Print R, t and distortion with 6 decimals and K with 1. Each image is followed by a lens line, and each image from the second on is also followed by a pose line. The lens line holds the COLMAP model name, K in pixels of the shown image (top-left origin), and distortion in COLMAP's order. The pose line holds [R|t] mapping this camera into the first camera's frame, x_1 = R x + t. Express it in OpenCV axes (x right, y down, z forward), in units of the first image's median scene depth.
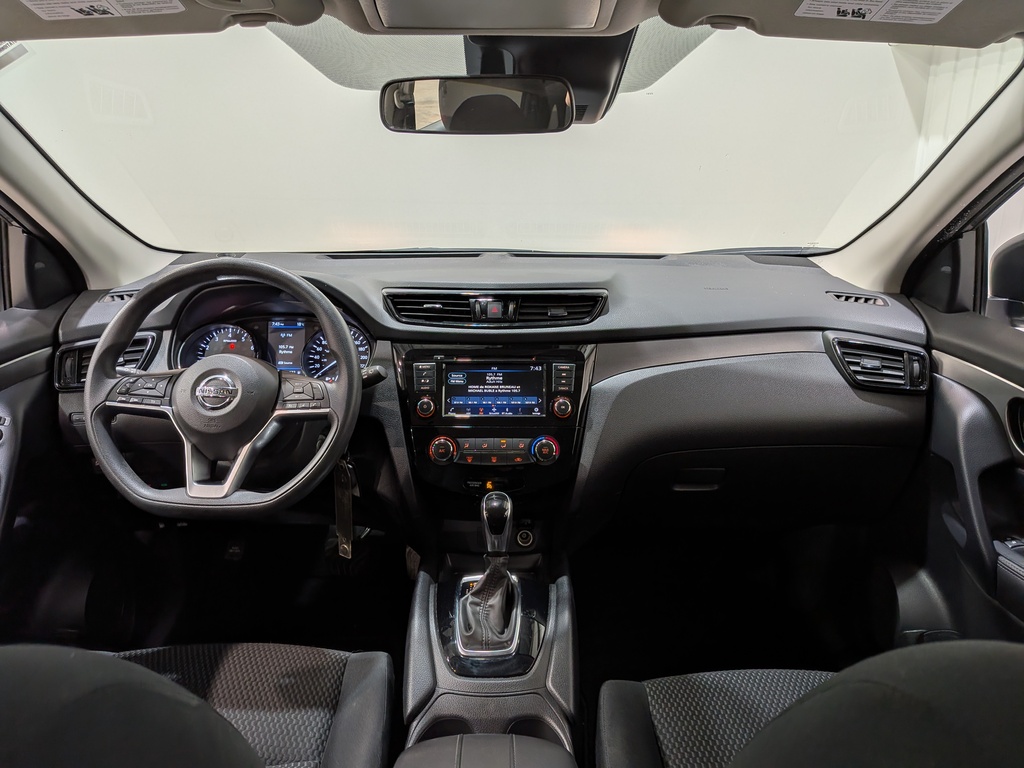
lens RADIAL K [[720.7, 0, 508.5], [0, 720.7, 387.3], [0, 0, 1]] dist [0.095530, -0.173374]
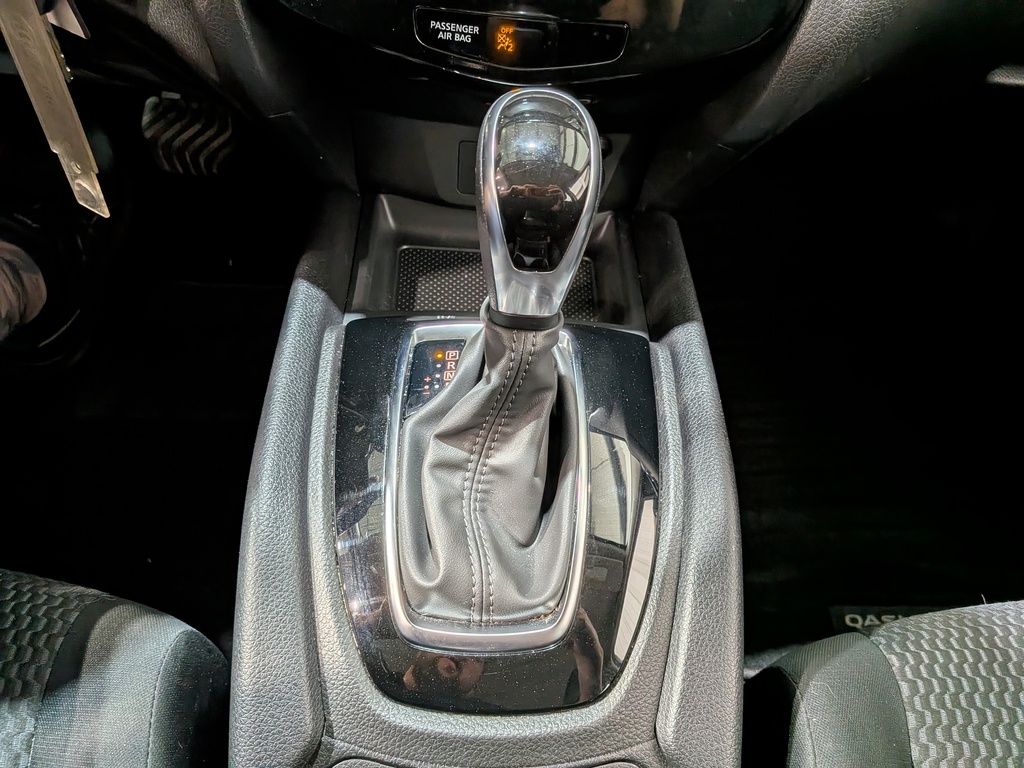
lens RADIAL K [[720.7, 0, 508.5], [0, 720.7, 387.3], [0, 0, 1]] dist [0.095530, -0.173374]
pose [[0.997166, 0.049140, 0.056962, -0.035569], [-0.073574, 0.794955, 0.602191, 0.069695], [-0.015691, -0.604676, 0.796317, 0.682627]]
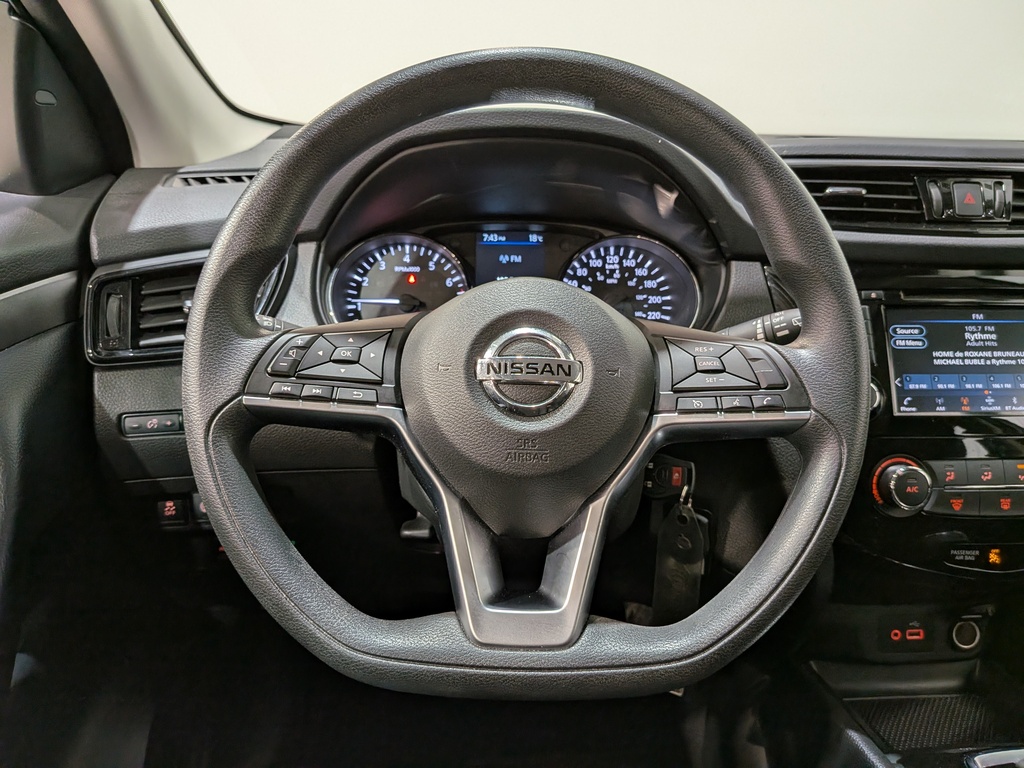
lens RADIAL K [[730.8, 0, 521.3], [0, 730.8, 372.2], [0, 0, 1]] dist [0.068124, -0.126822]
pose [[0.999293, -0.004682, 0.037317, -0.364060], [0.003685, 0.999636, 0.026736, -0.002668], [-0.037428, -0.026579, 0.998946, 0.523825]]
